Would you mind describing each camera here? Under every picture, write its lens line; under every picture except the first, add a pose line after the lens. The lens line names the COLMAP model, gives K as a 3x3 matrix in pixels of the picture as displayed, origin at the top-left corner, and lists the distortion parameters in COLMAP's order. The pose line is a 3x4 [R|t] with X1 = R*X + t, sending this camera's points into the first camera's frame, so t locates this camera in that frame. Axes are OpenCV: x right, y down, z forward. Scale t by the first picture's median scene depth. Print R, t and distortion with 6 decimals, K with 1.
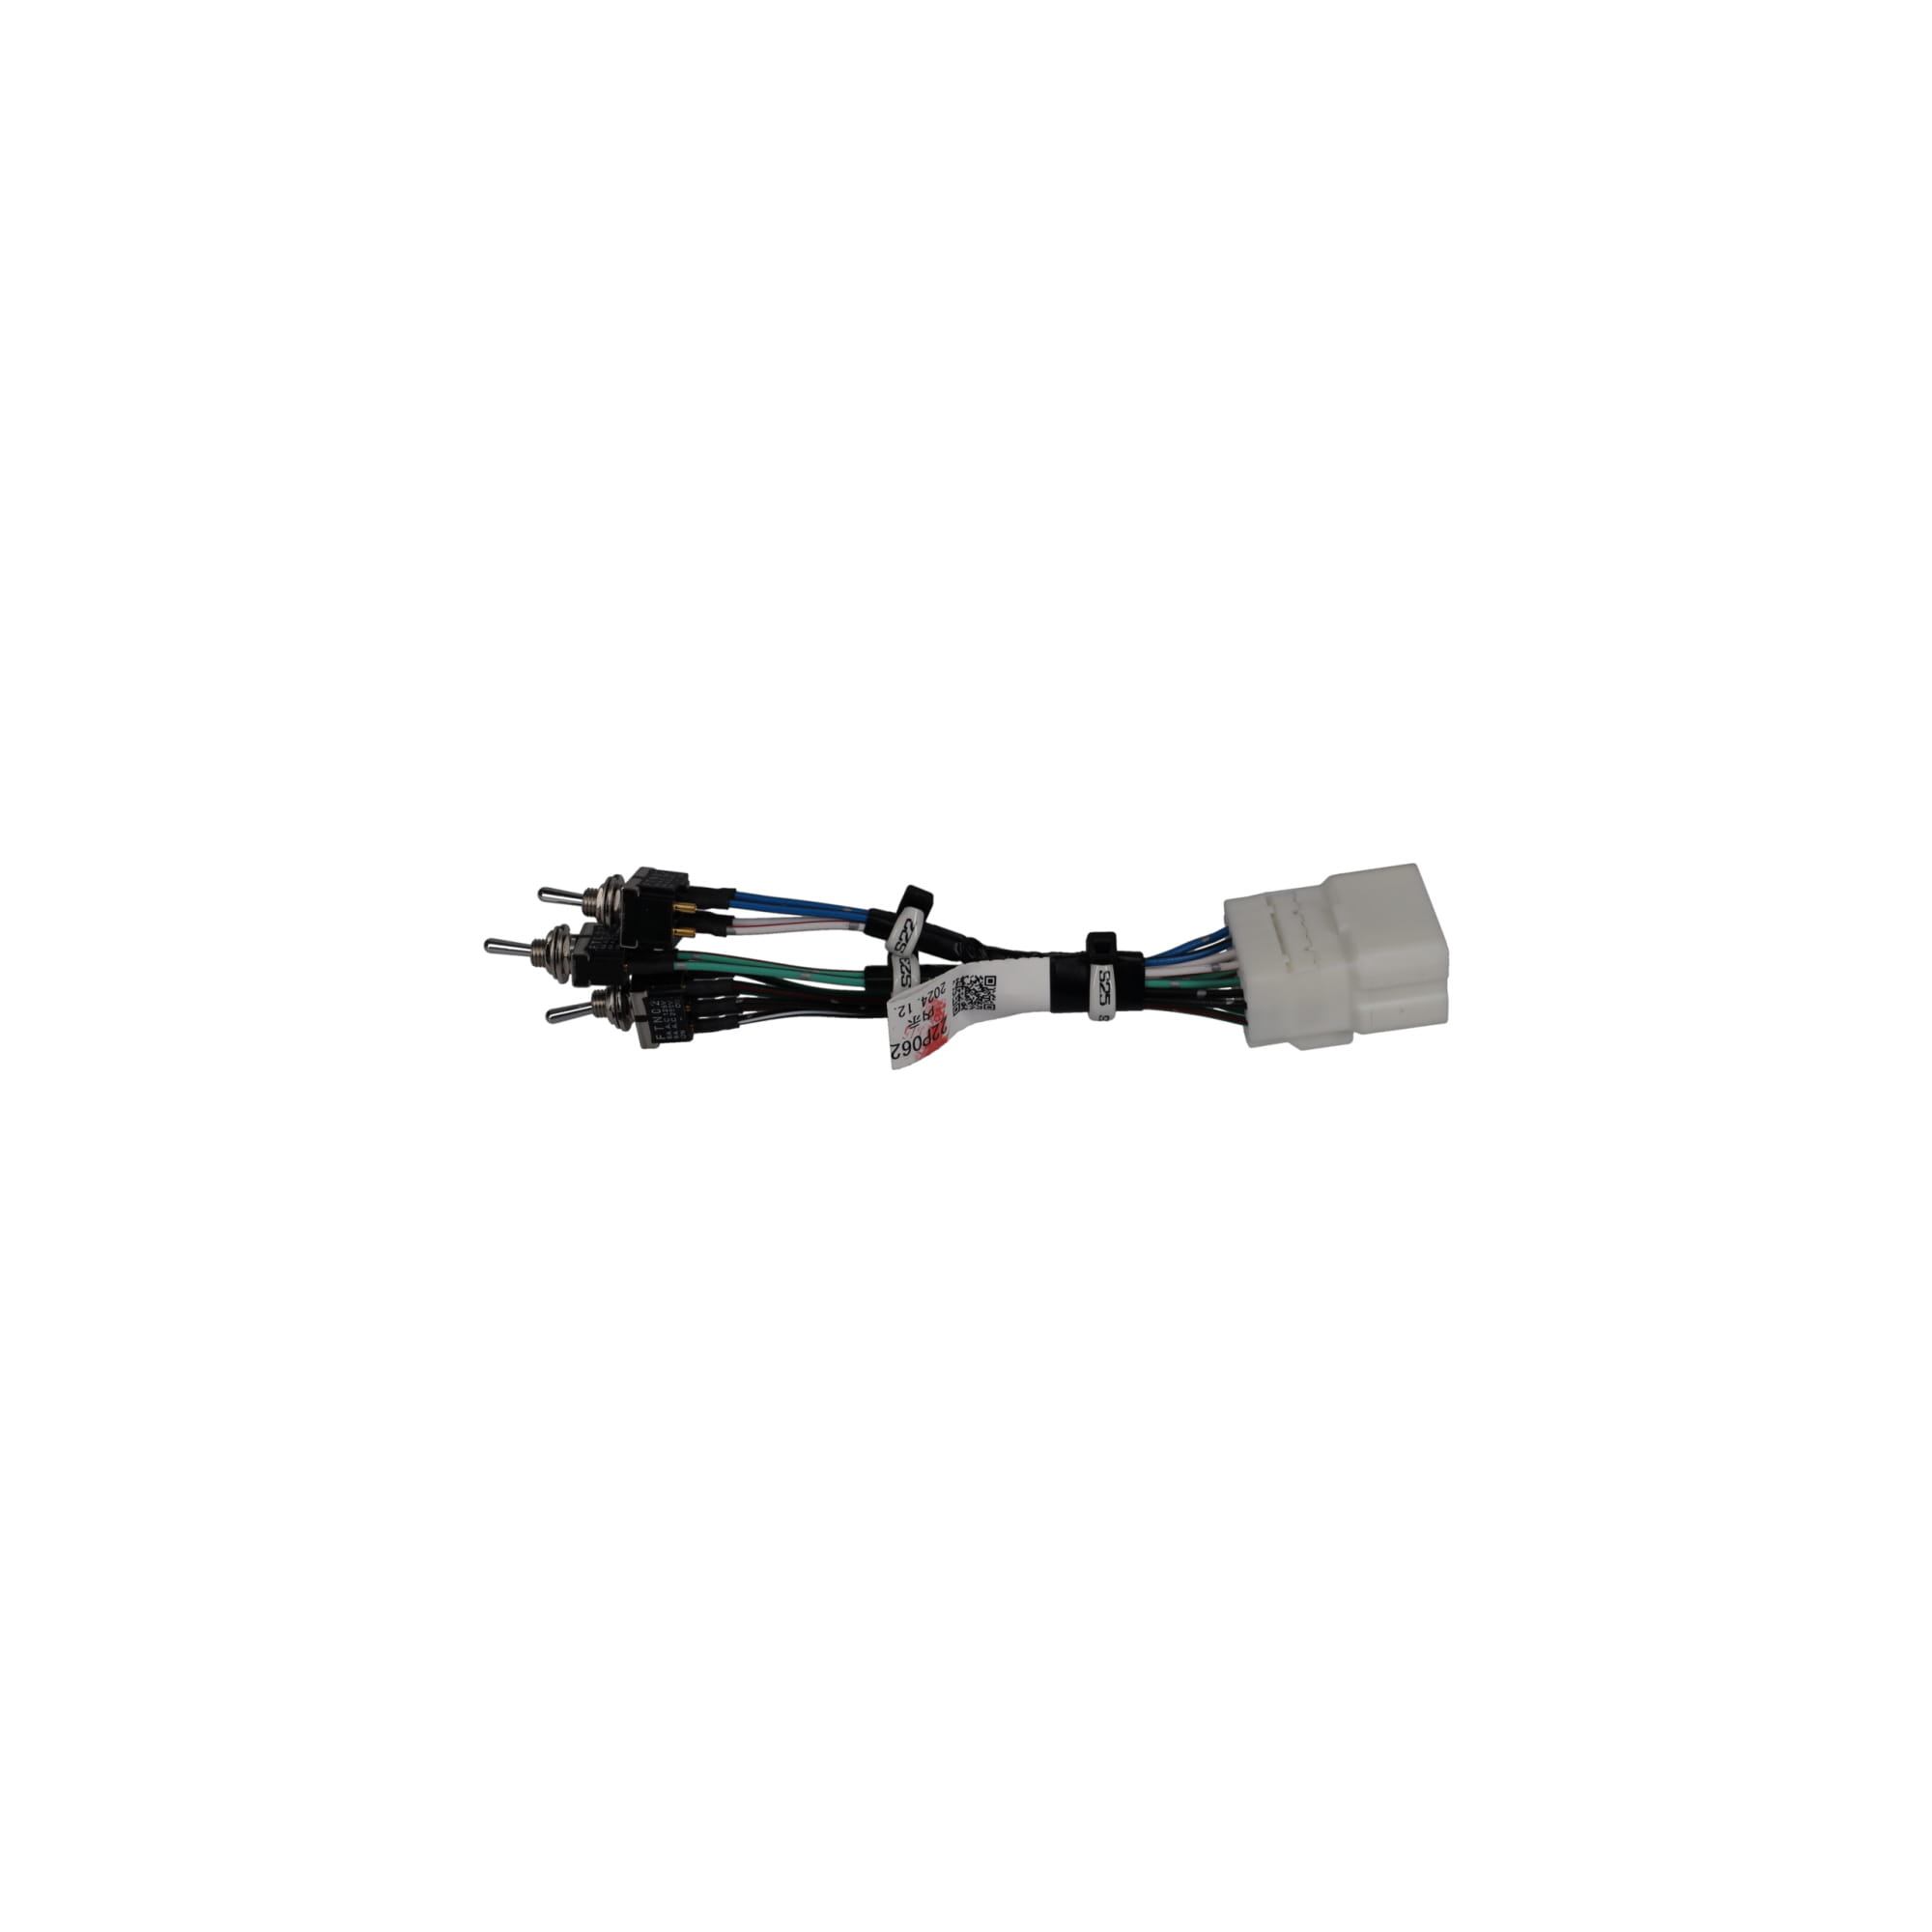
lens RADIAL K [[3384.3, 0, 966.0], [0, 3384.3, 966.0], [0, 0, 1]] dist [0.000422, 0.003285]
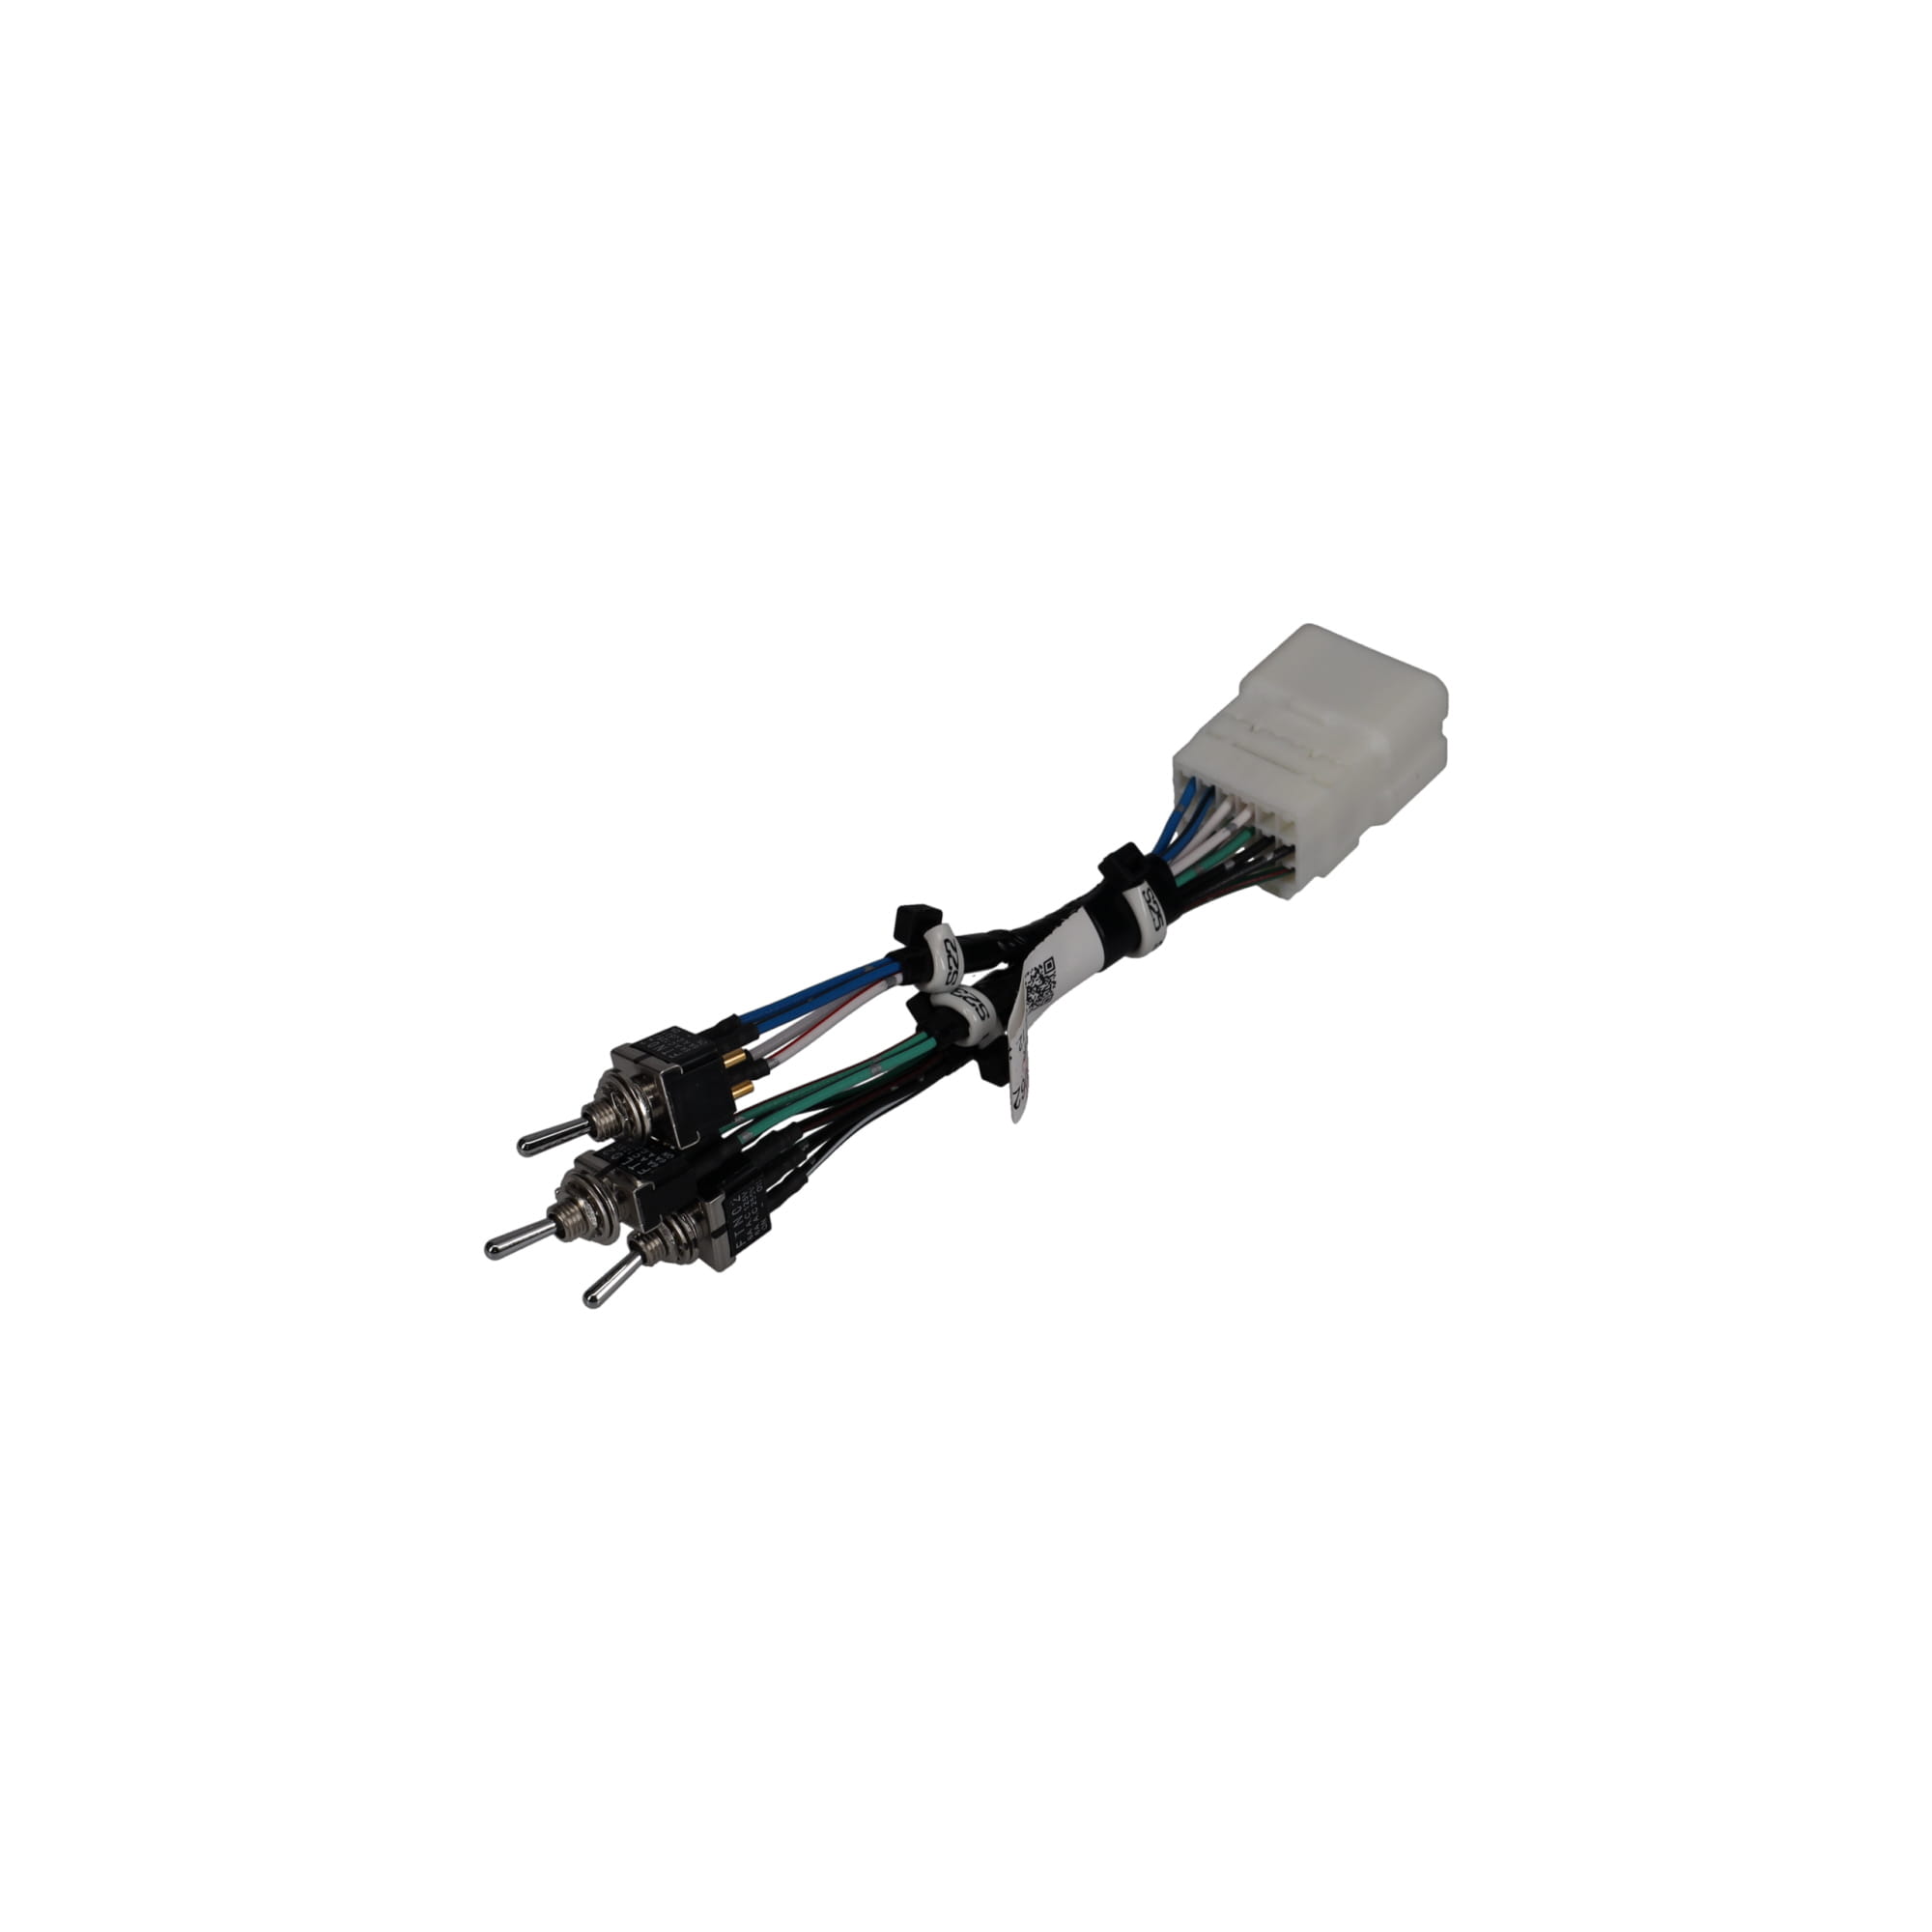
lens RADIAL K [[3384.3, 0, 966.0], [0, 3384.3, 966.0], [0, 0, 1]] dist [0.000422, 0.003285]
pose [[0.706198, -0.445539, 0.550255, -0.430979], [0.445490, 0.883669, 0.143760, -0.114910], [-0.550294, 0.143610, 0.822528, 0.371282]]
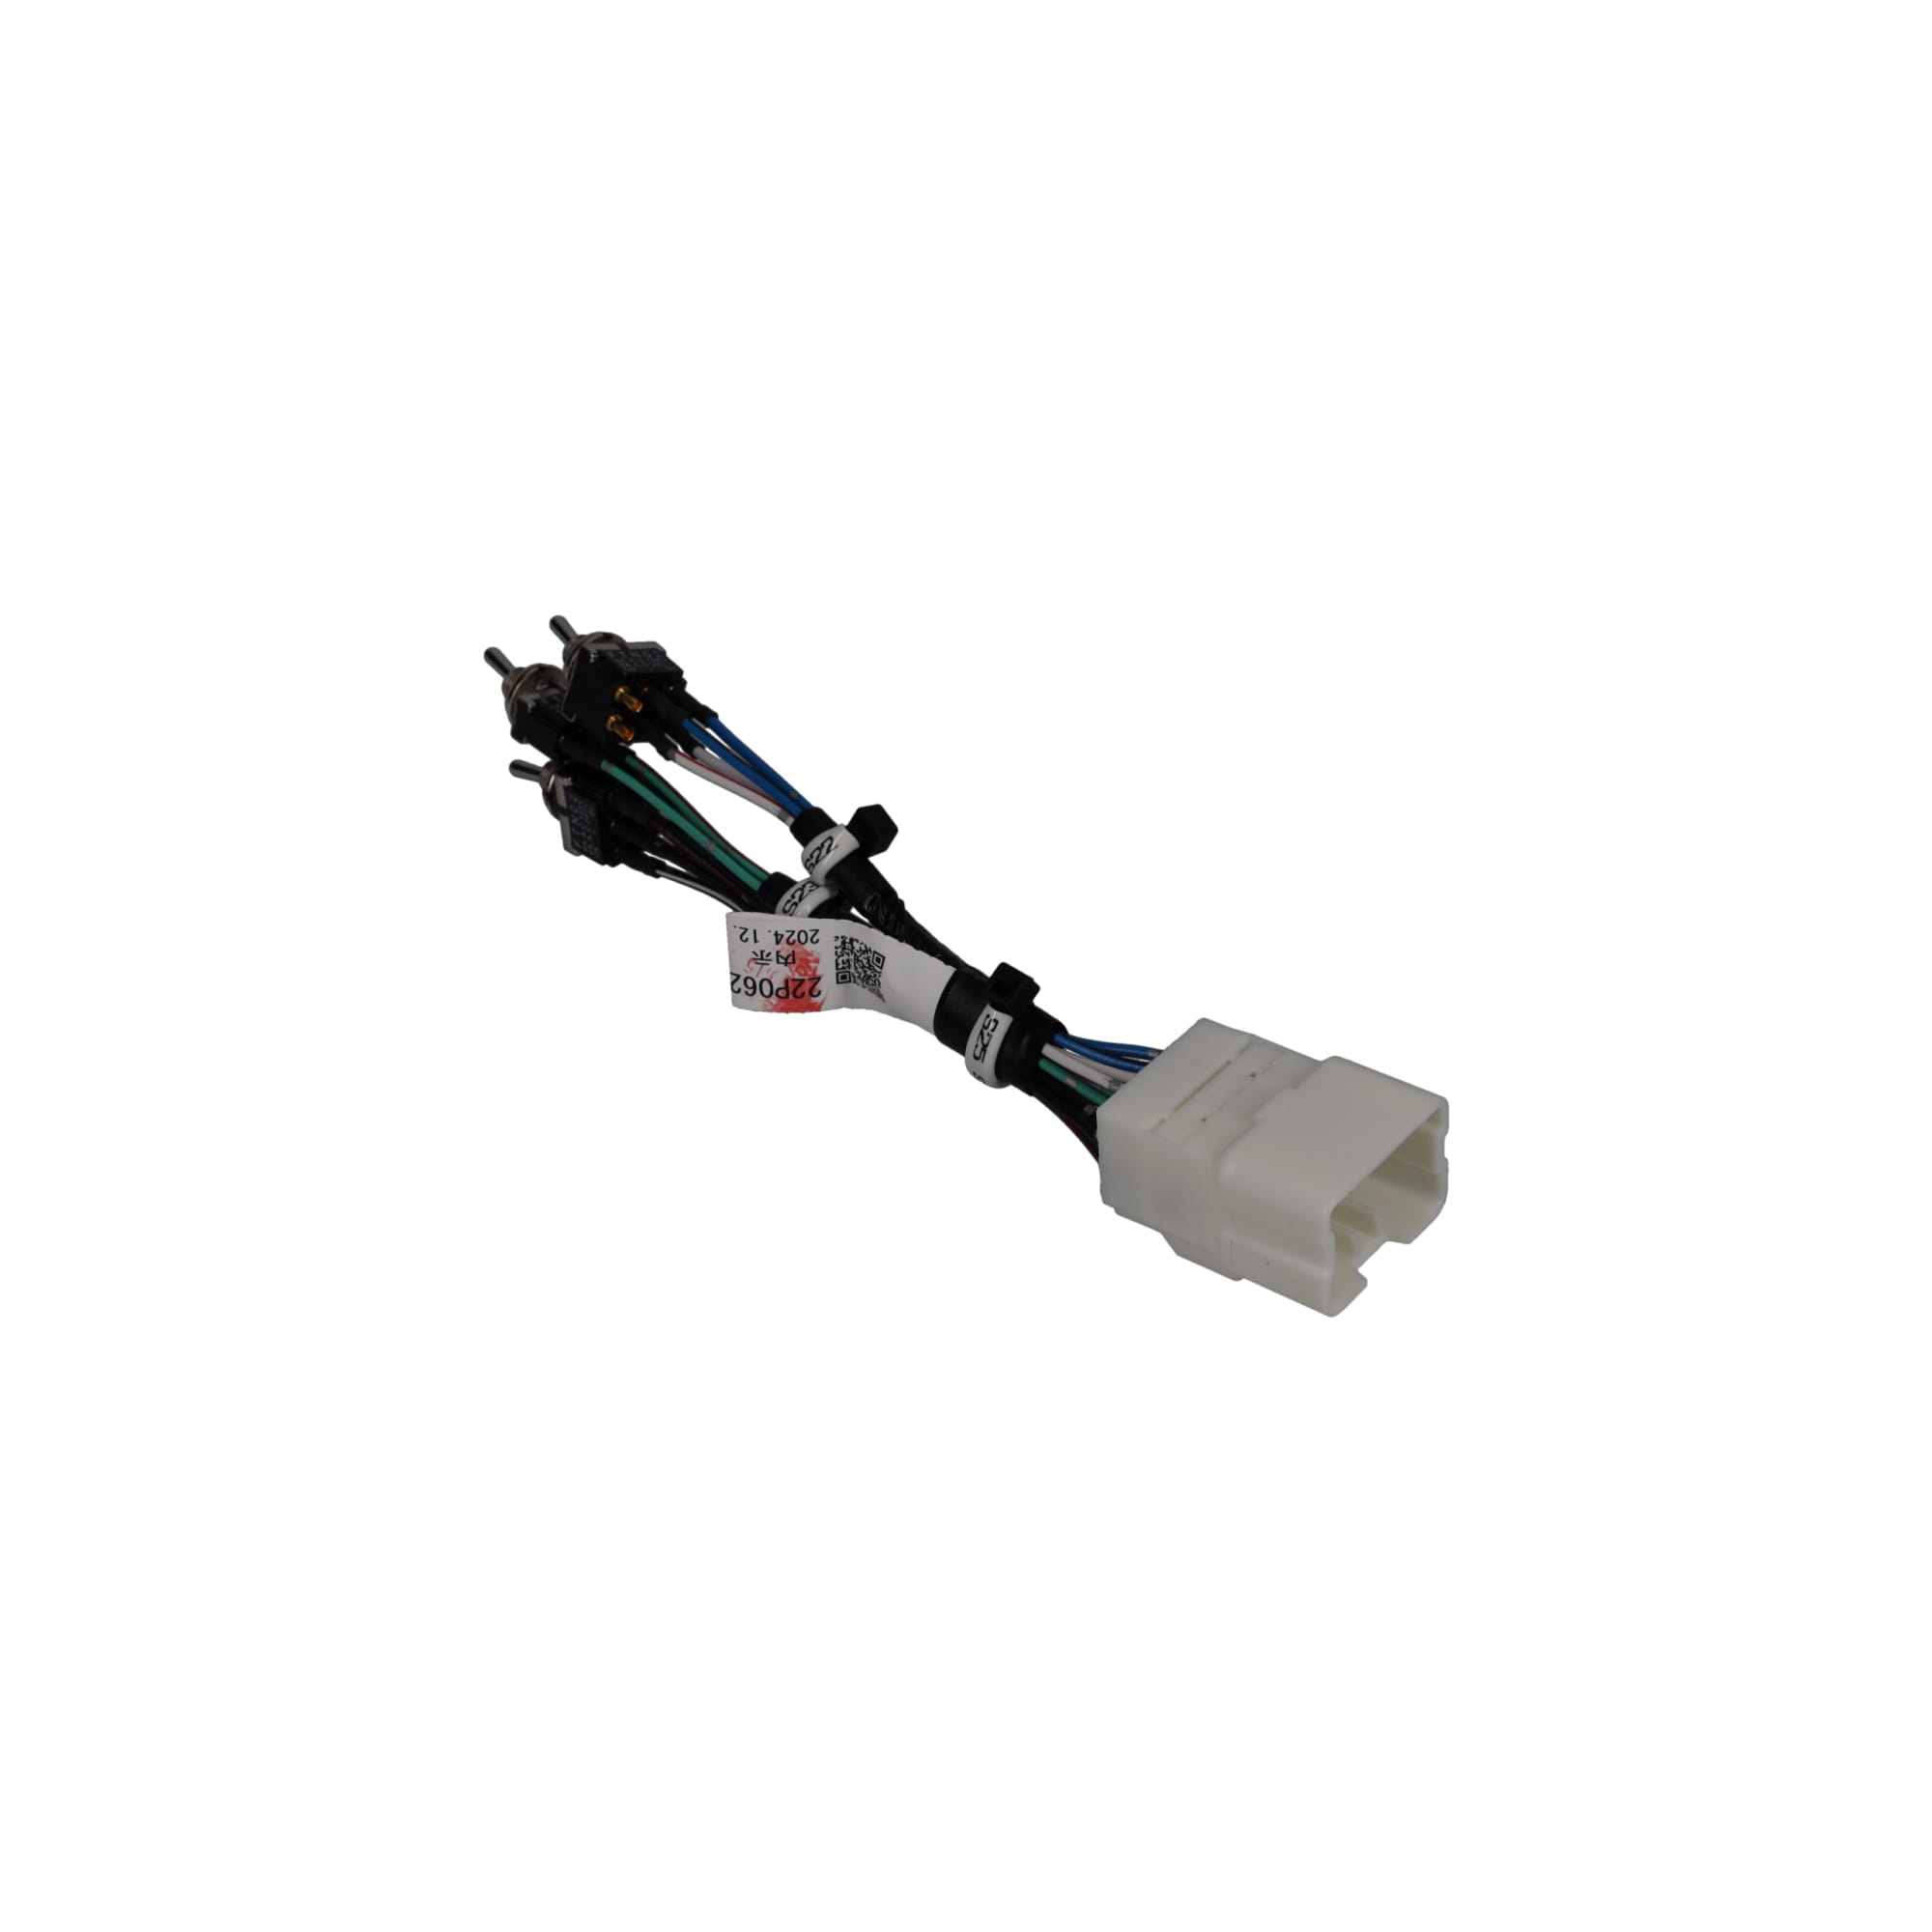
lens RADIAL K [[3384.3, 0, 966.0], [0, 3384.3, 966.0], [0, 0, 1]] dist [0.000422, 0.003285]
pose [[0.723305, 0.447882, -0.525578, 0.408660], [-0.445882, 0.884109, 0.139787, -0.105884], [0.527276, 0.133237, 0.839183, 0.388017]]
